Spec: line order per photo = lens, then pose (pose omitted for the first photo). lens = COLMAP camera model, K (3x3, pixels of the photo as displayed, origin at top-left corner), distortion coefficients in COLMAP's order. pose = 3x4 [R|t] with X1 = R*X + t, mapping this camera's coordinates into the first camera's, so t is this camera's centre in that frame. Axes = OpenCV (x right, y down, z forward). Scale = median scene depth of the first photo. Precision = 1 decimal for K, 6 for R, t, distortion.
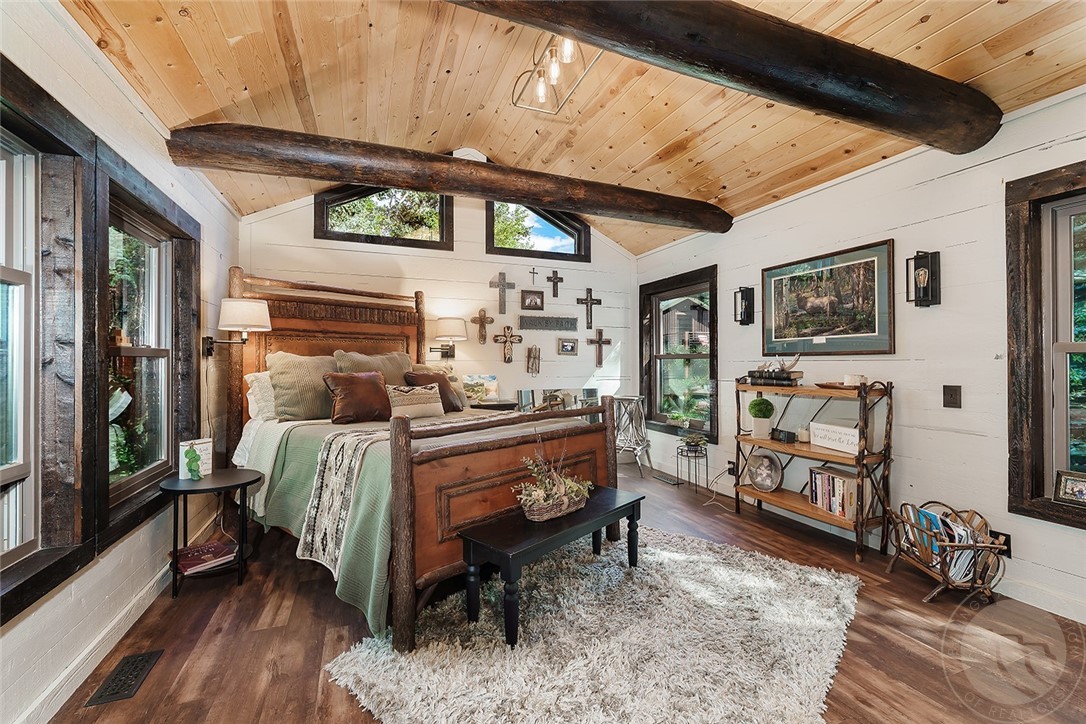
lens RADIAL K [[461.2, 0, 543.0], [0, 461.2, 362.0], [0, 0, 1]] dist [-0.000187, -0.000084]
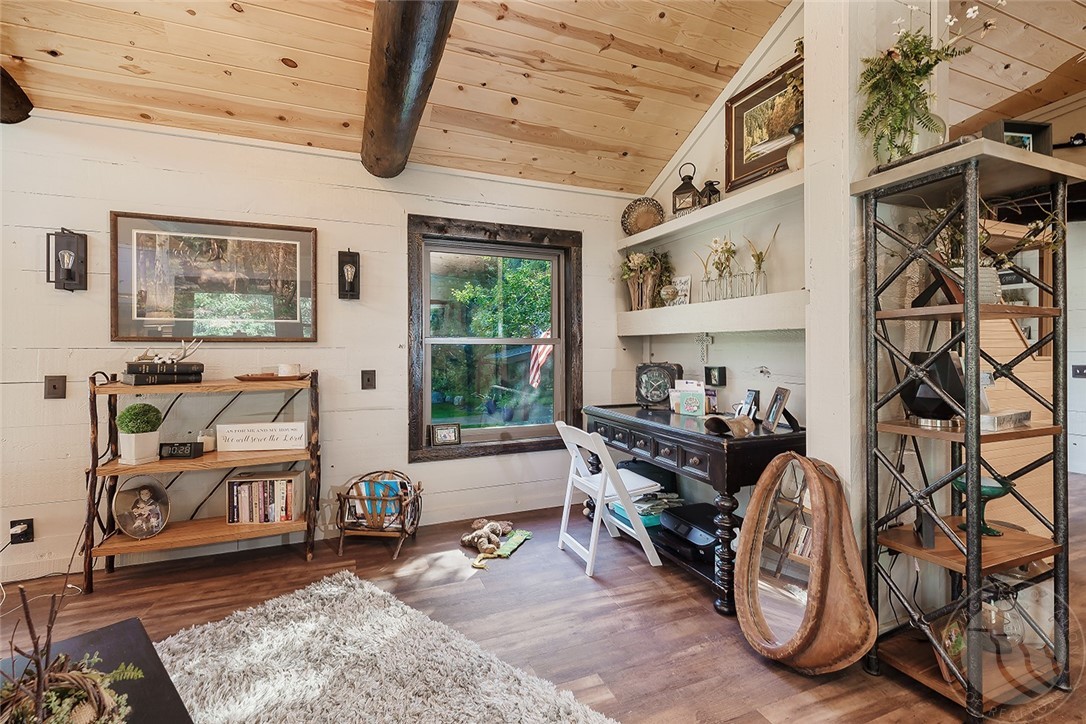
lens RADIAL K [[456.8, 0, 523.6], [0, 456.8, 355.9], [0, 0, 1]] dist [-0.002634, -0.000314]
pose [[0.012482, -0.006342, 0.999902, -0.246212], [0.002347, 0.999977, 0.006313, 0.007619], [-0.999919, 0.002268, 0.012496, 0.546029]]
